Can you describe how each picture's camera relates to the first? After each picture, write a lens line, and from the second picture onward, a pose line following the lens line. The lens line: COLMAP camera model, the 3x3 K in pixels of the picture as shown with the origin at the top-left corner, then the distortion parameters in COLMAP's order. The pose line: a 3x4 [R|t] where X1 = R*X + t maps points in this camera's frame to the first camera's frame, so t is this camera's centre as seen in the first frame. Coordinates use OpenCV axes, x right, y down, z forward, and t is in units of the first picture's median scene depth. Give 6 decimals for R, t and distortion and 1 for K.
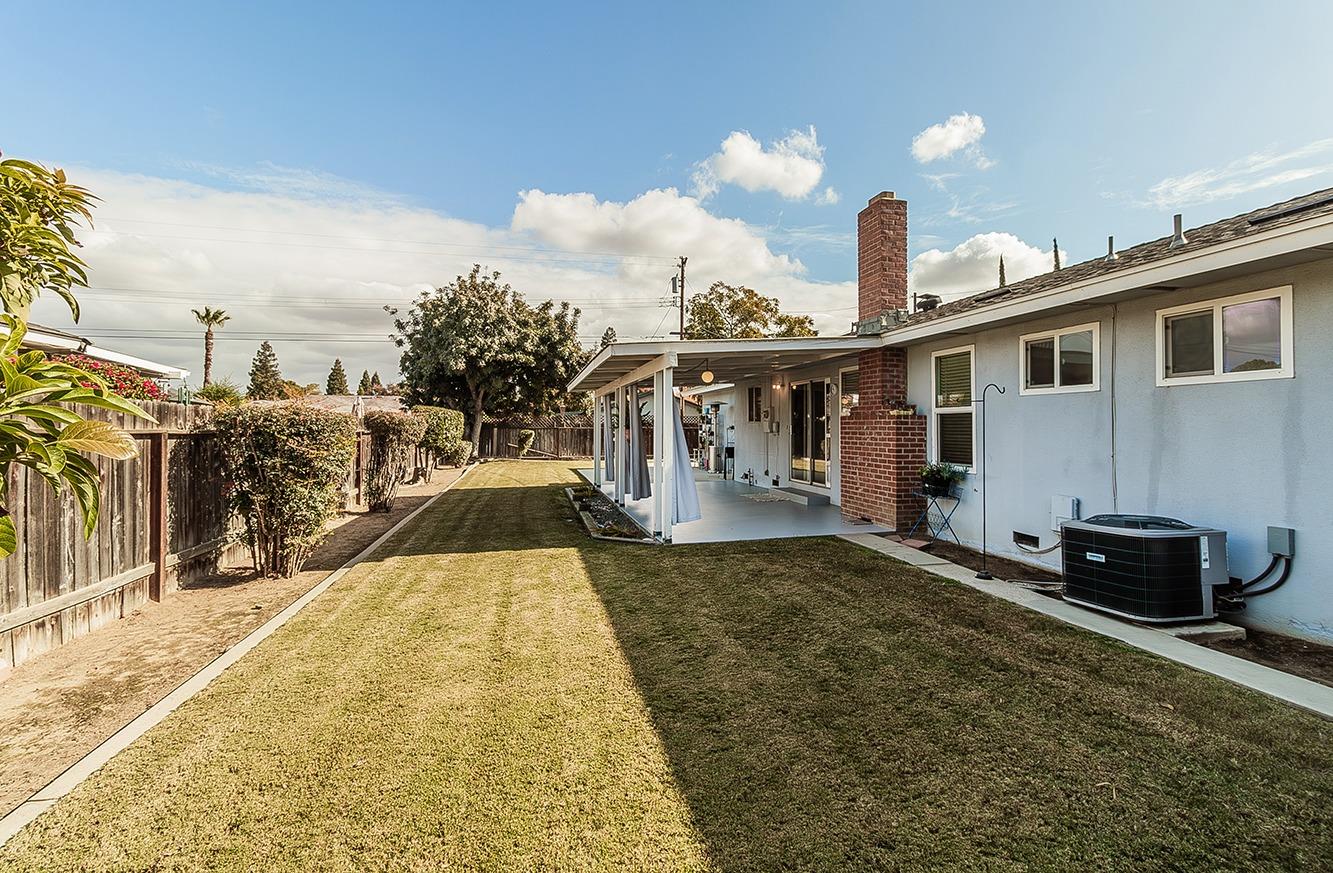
lens RADIAL K [[608.6, 0, 665.9], [0, 608.6, 432.9], [0, 0, 1]] dist [0.002320, 0.001006]
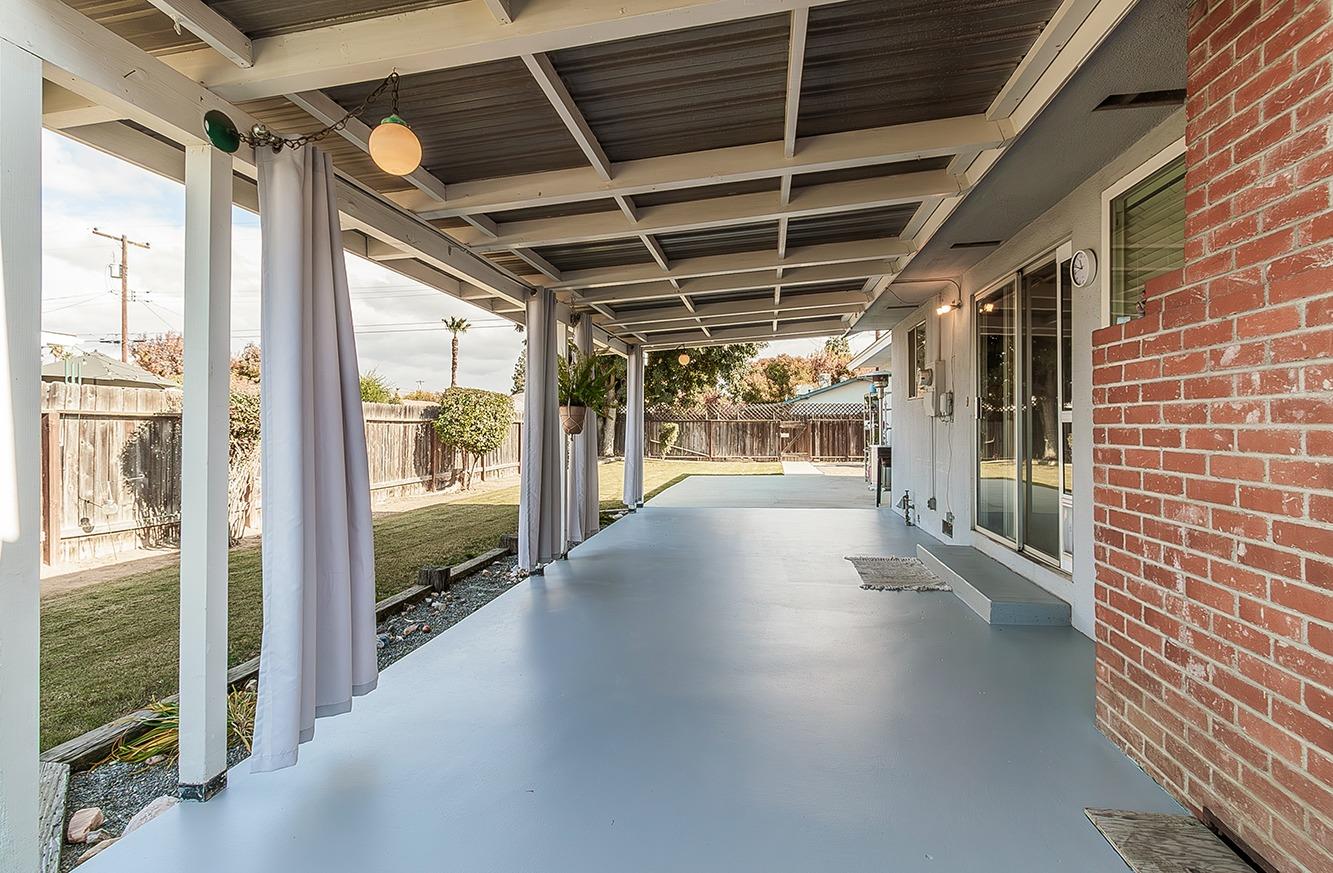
lens RADIAL K [[608.6, 0, 668.6], [0, 608.6, 430.4], [0, 0, 1]] dist [0.002320, 0.001006]
pose [[0.927203, 0.001148, -0.374559, 0.157522], [-0.001071, 0.999999, 0.000414, 0.010042], [0.374559, 0.000017, 0.927203, 0.506222]]
